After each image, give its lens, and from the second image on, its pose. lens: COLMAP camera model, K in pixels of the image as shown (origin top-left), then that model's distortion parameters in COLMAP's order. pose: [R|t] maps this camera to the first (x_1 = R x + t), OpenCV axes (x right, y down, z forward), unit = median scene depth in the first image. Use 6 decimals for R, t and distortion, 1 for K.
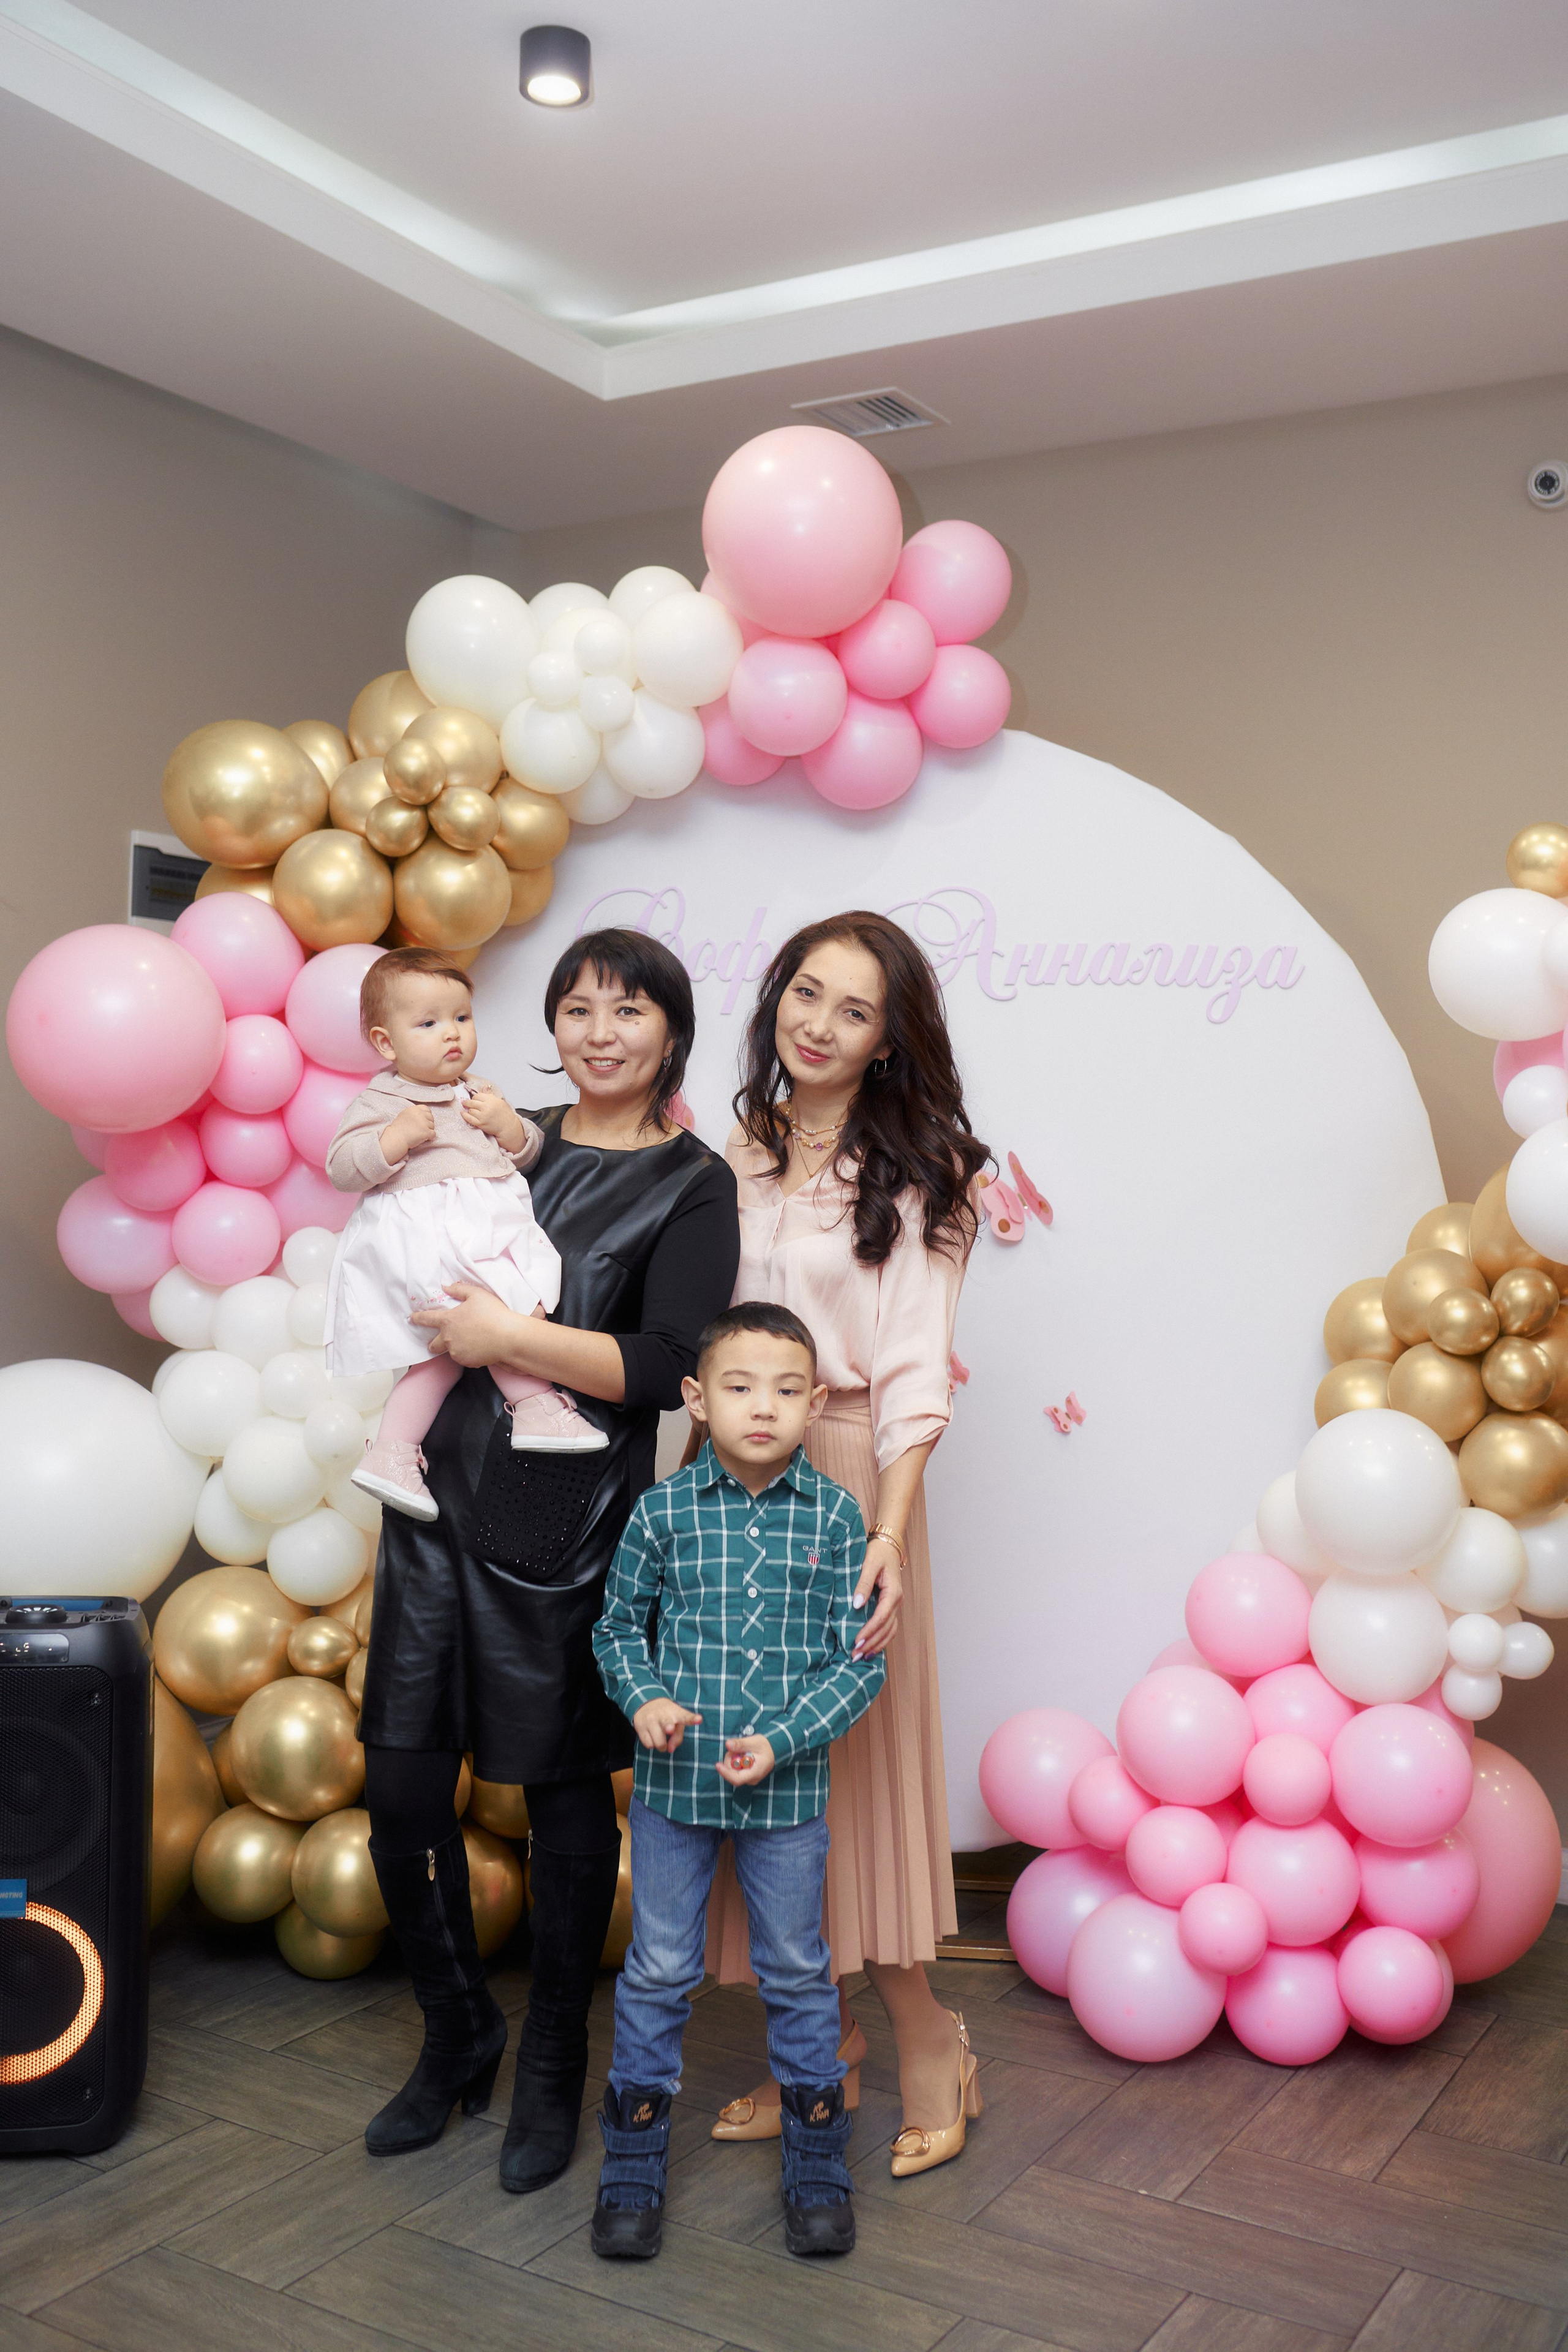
lens RADIAL K [[2247.1, 0, 742.4], [0, 2247.1, 1172.9], [0, 0, 1]] dist [0.056304, -0.186479]
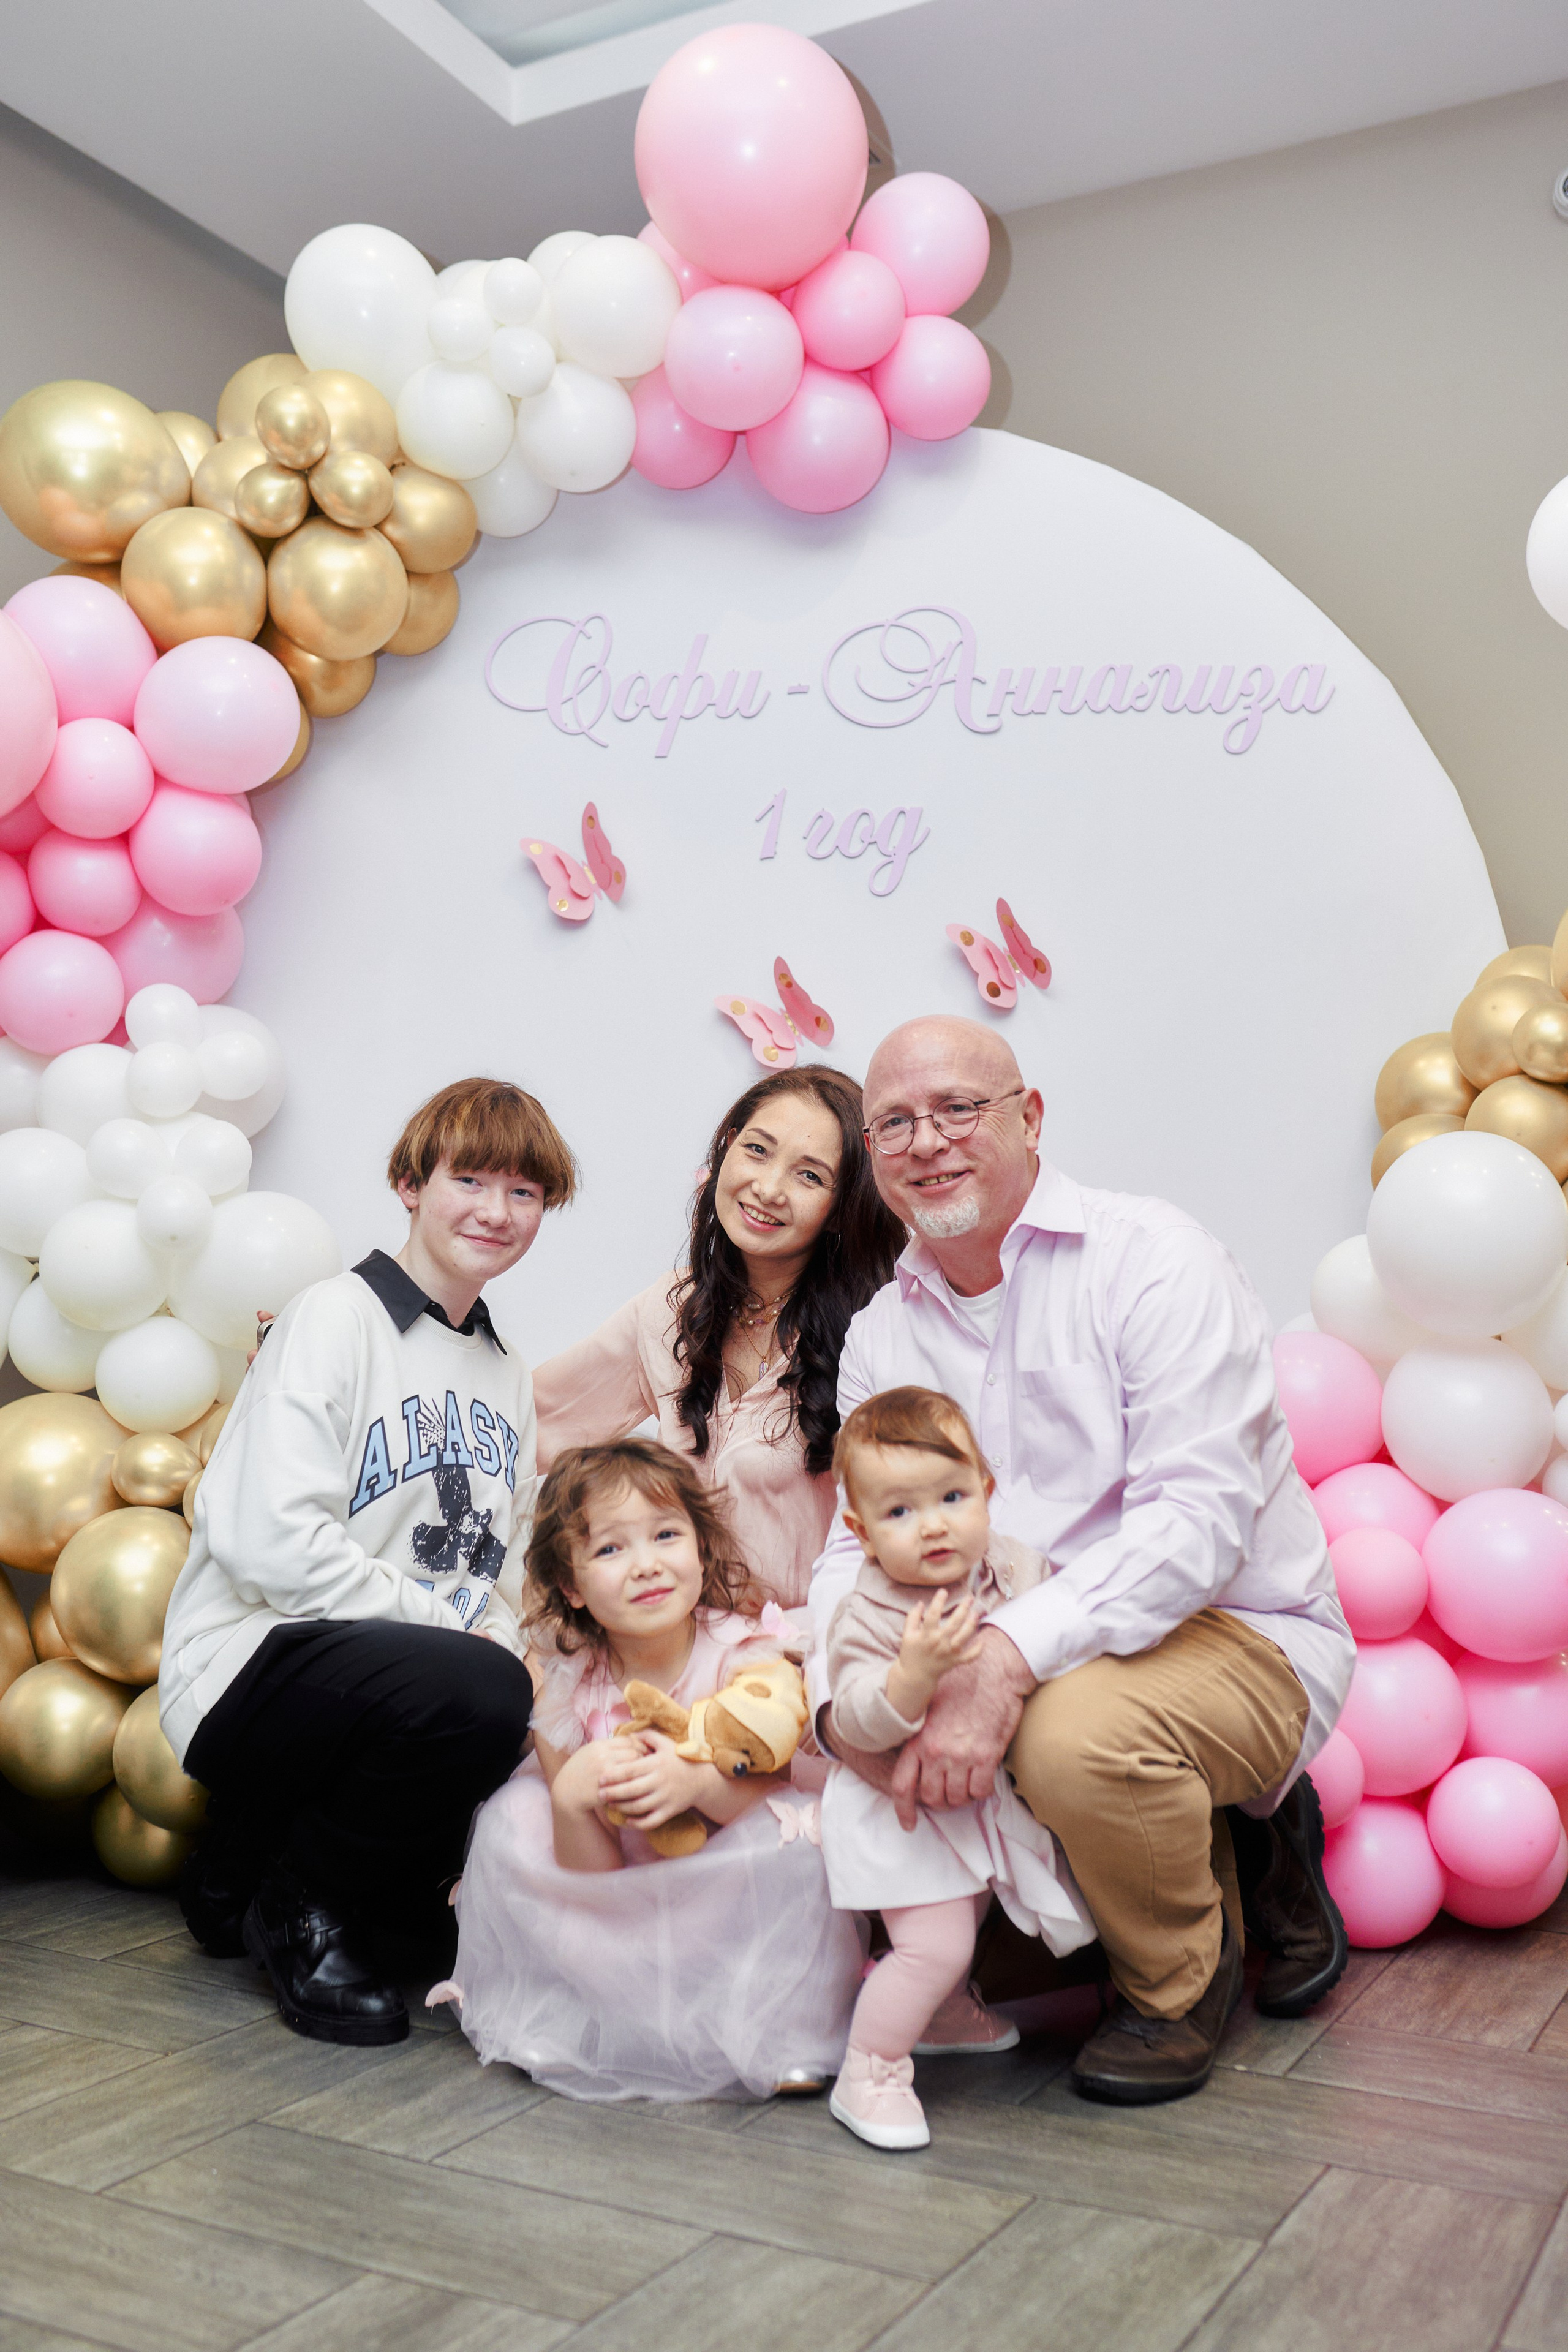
lens RADIAL K [[2247.1, 0, 742.4], [0, 2247.1, 1172.9], [0, 0, 1]] dist [0.056304, -0.186479]
pose [[0.998691, -0.008282, 0.050480, -0.023023], [0.012246, 0.996820, -0.078734, 0.167367], [-0.049668, 0.079249, 0.995617, 0.176552]]
